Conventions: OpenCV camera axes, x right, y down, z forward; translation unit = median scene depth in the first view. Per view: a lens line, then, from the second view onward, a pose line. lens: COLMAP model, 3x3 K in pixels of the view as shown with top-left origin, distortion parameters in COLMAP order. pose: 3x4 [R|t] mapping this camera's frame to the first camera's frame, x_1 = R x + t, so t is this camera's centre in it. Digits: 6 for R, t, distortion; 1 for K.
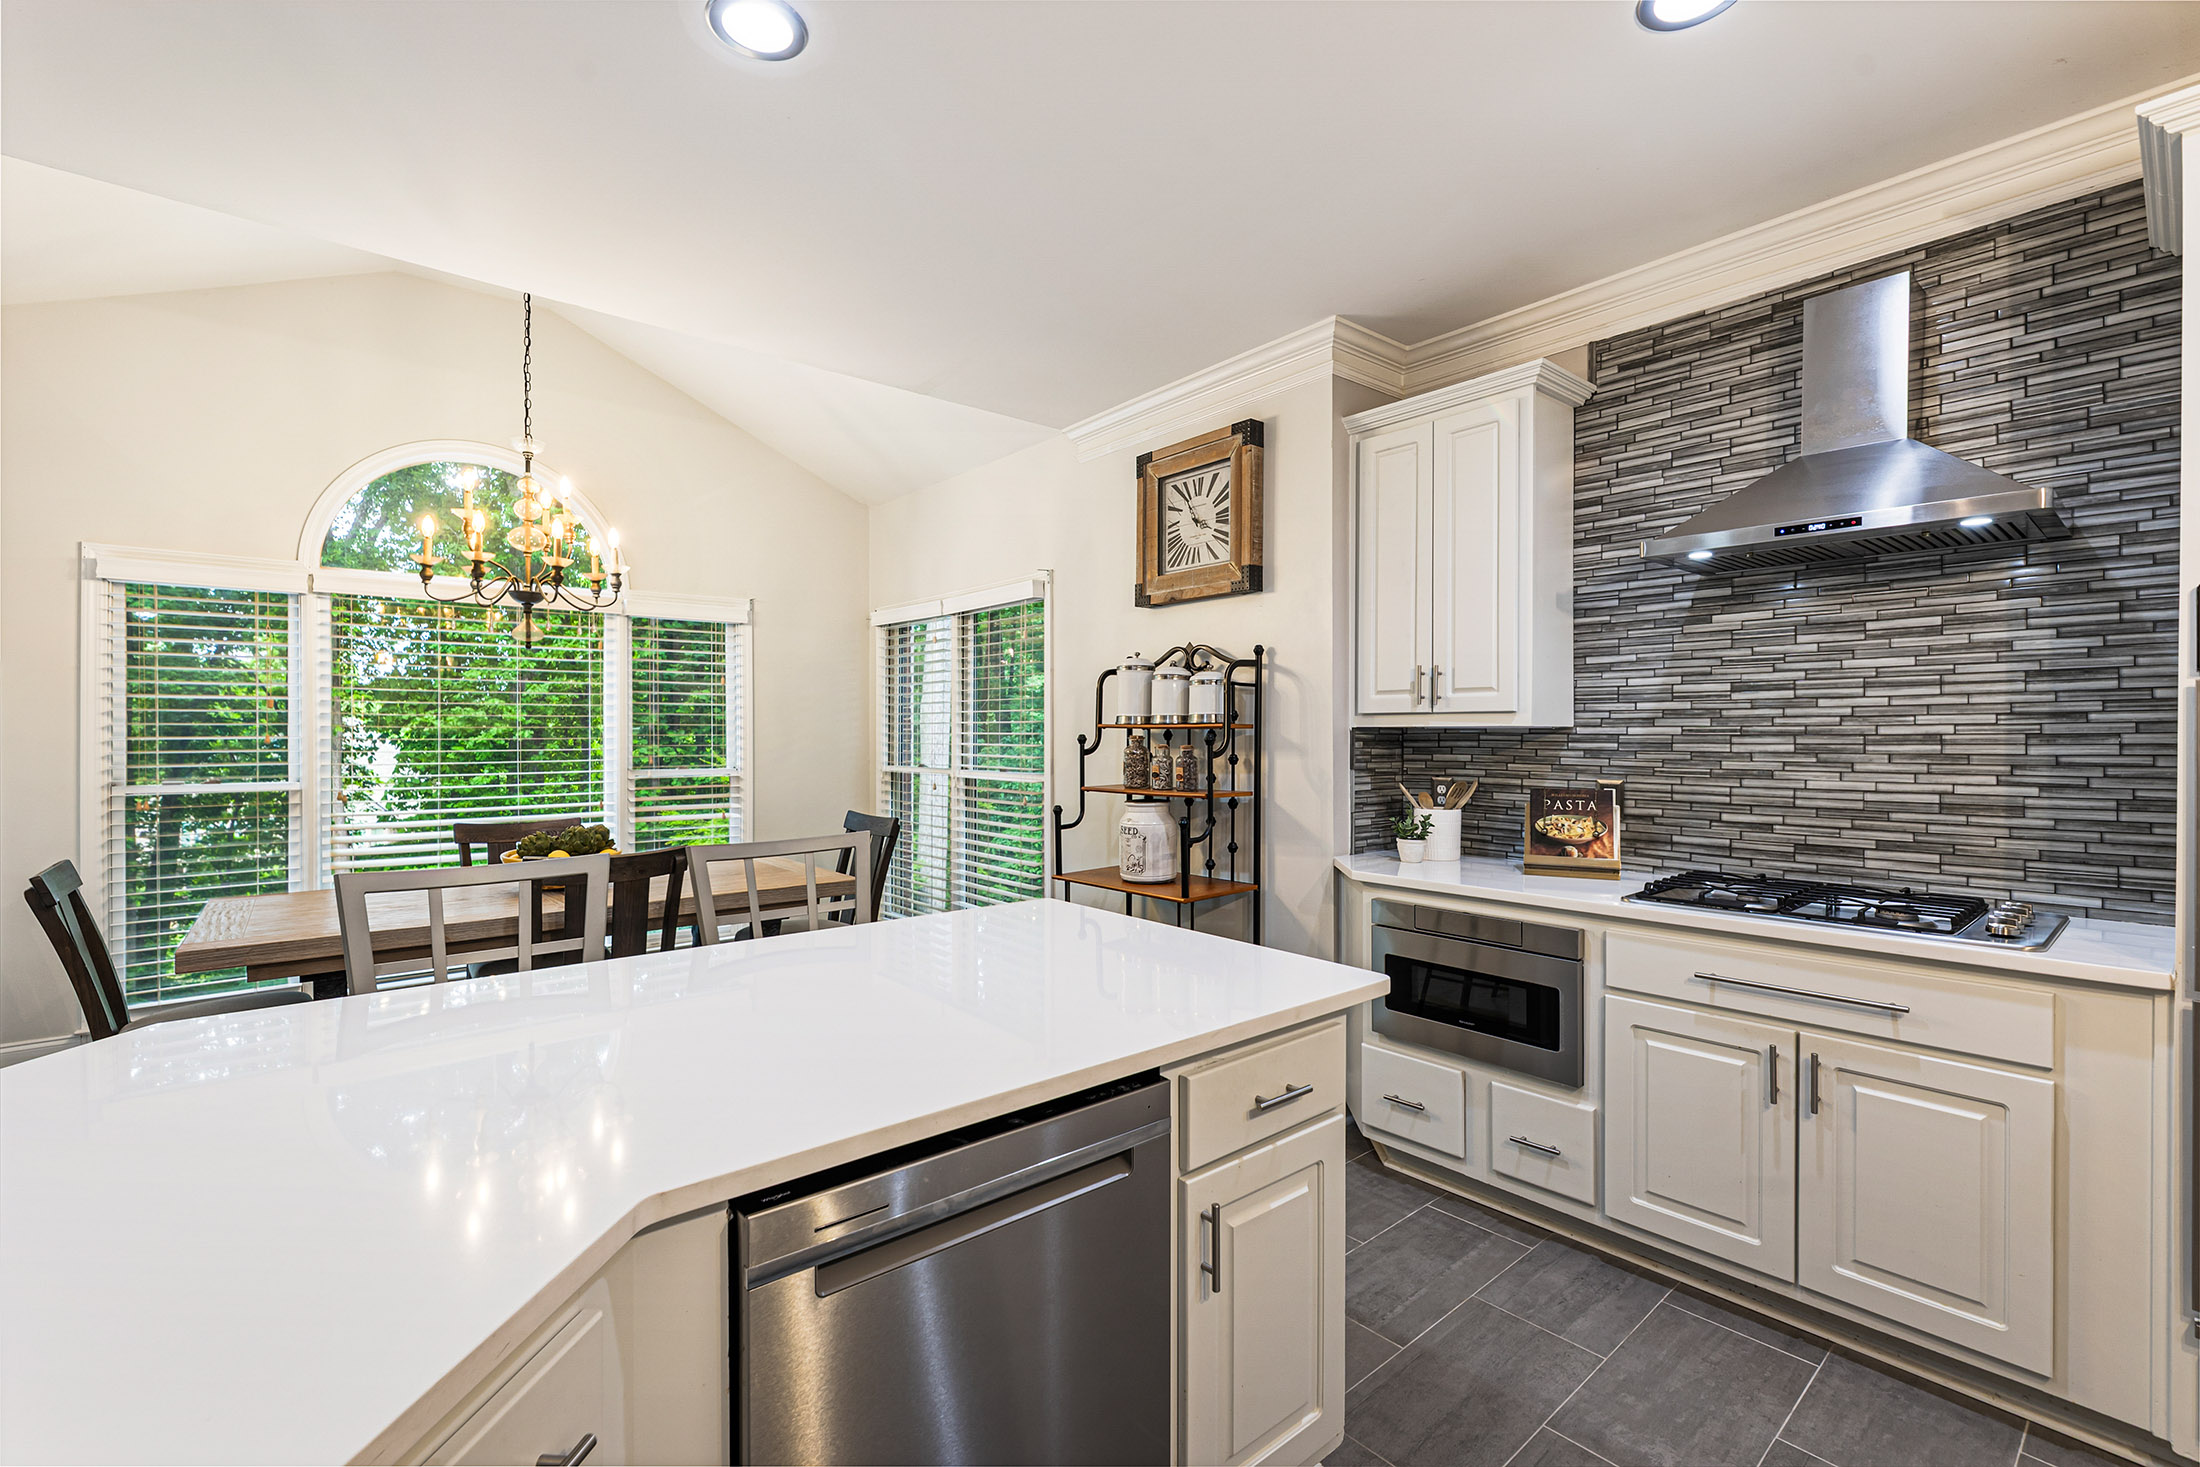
lens RADIAL K [[946.1, 0, 1098.7], [0, 946.1, 732.2], [0, 0, 1]] dist [-0.000506, -0.000149]
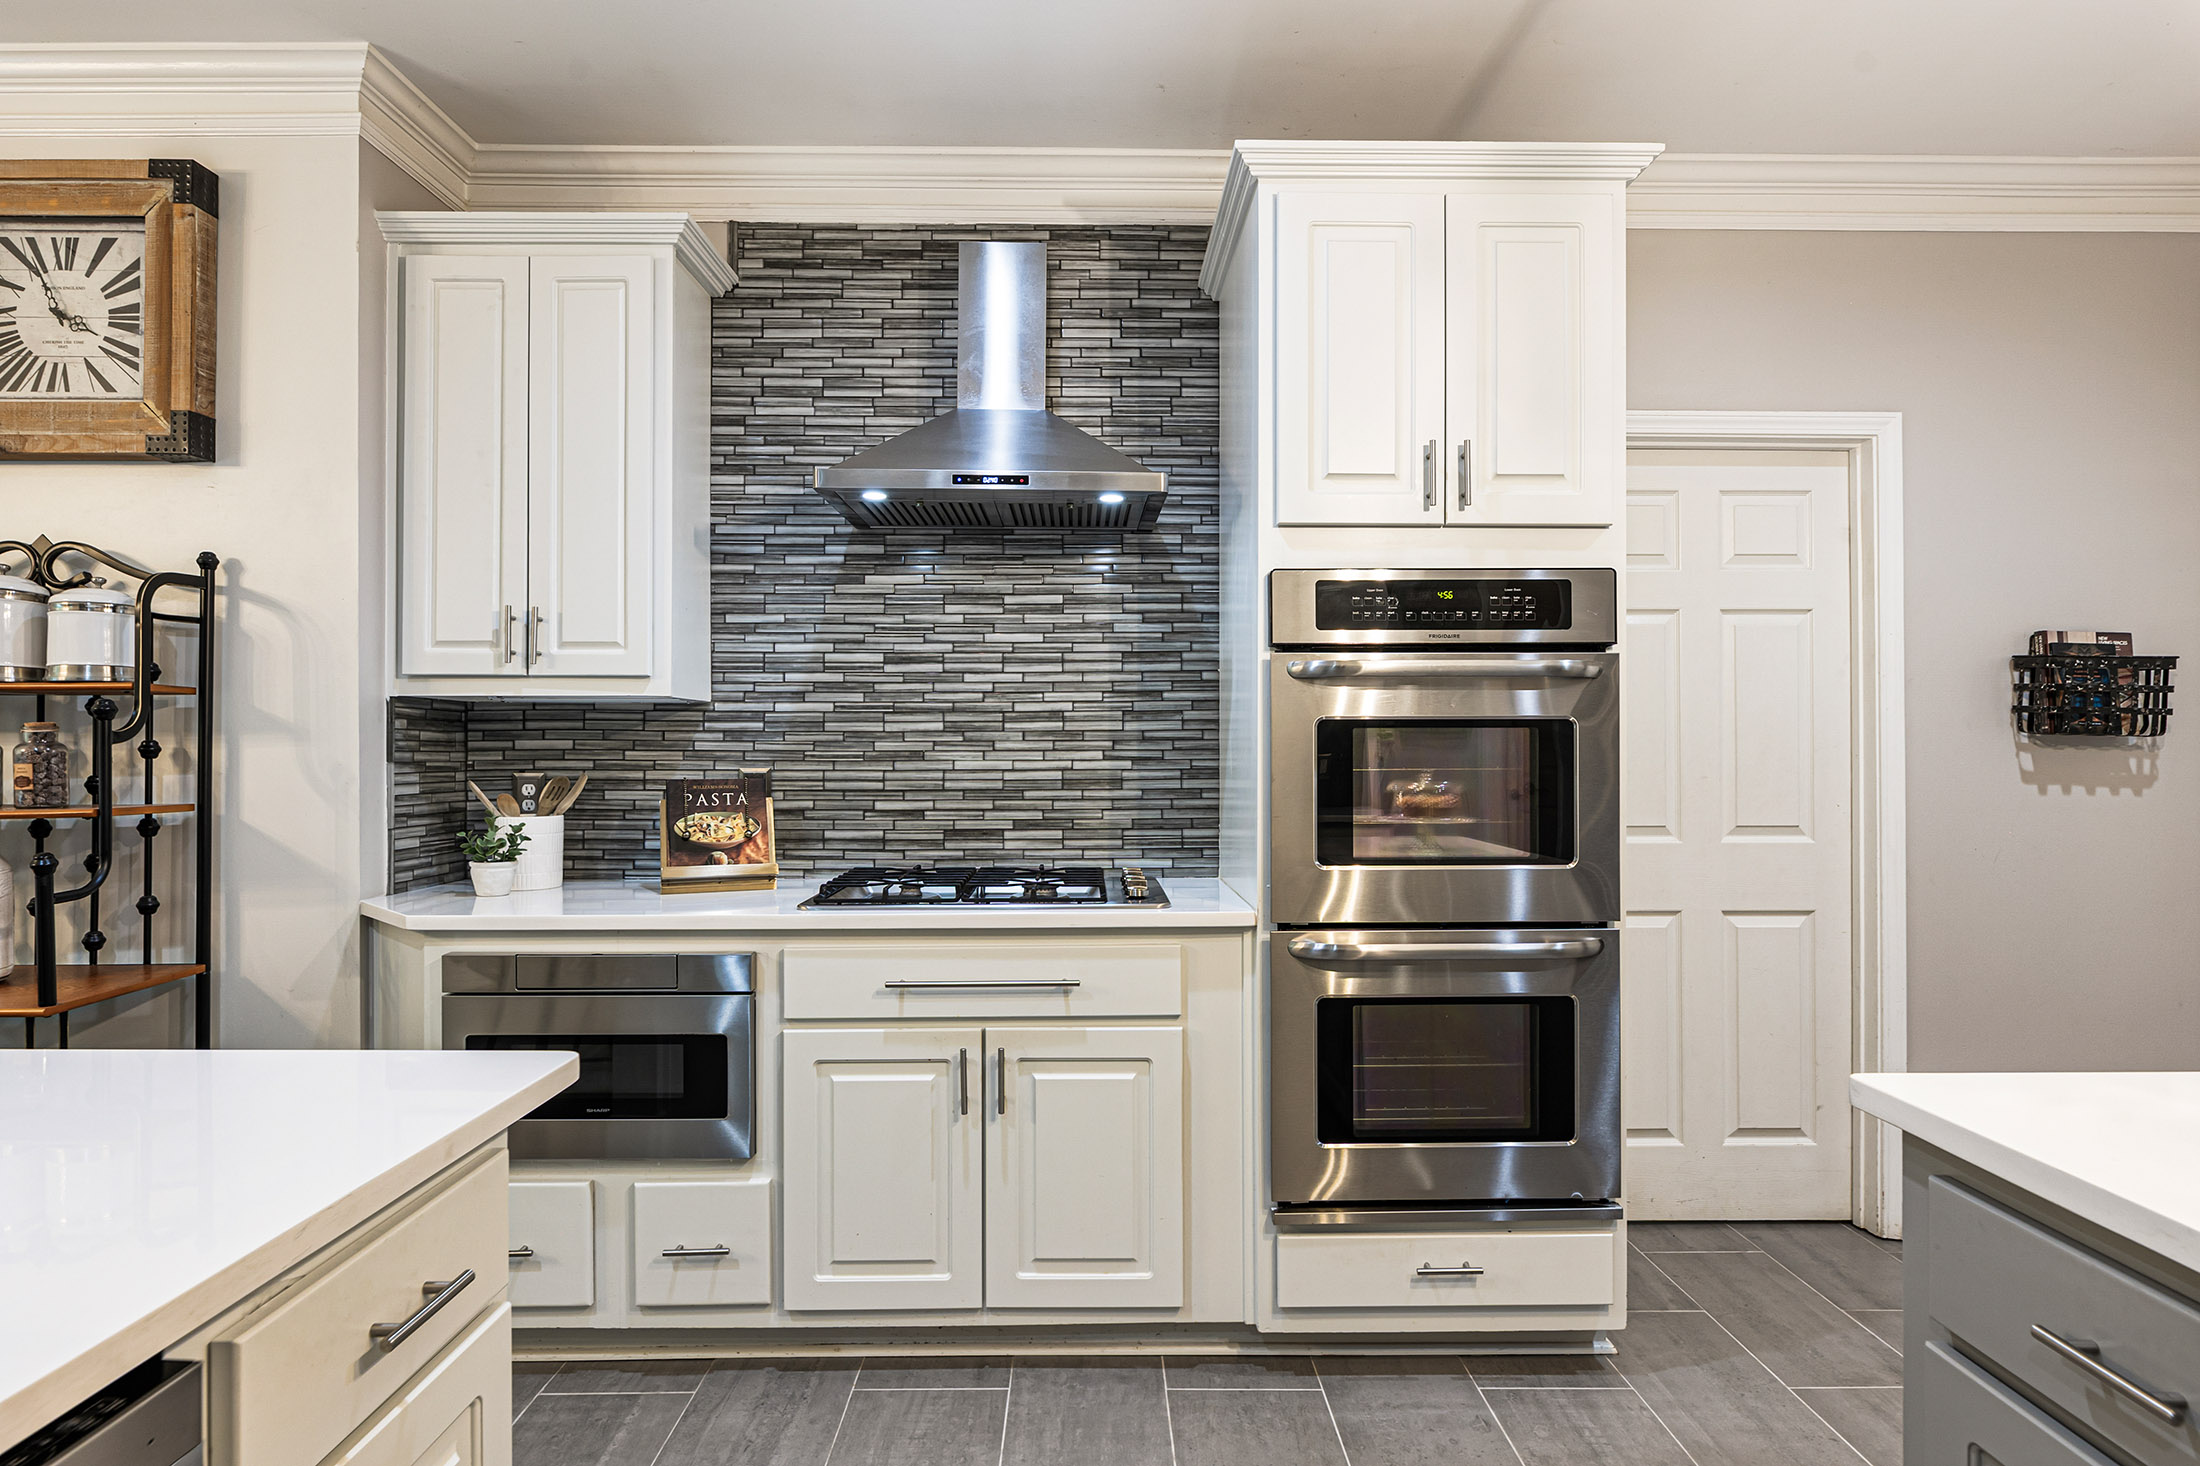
lens RADIAL K [[1169.7, 0, 1106.4], [0, 1169.7, 736.0], [0, 0, 1]] dist [-0.001361, -0.000335]
pose [[0.637820, 0.005289, 0.770167, -0.041519], [0.000330, 0.999974, -0.007140, 0.034799], [-0.770185, 0.004808, 0.637802, 0.151982]]
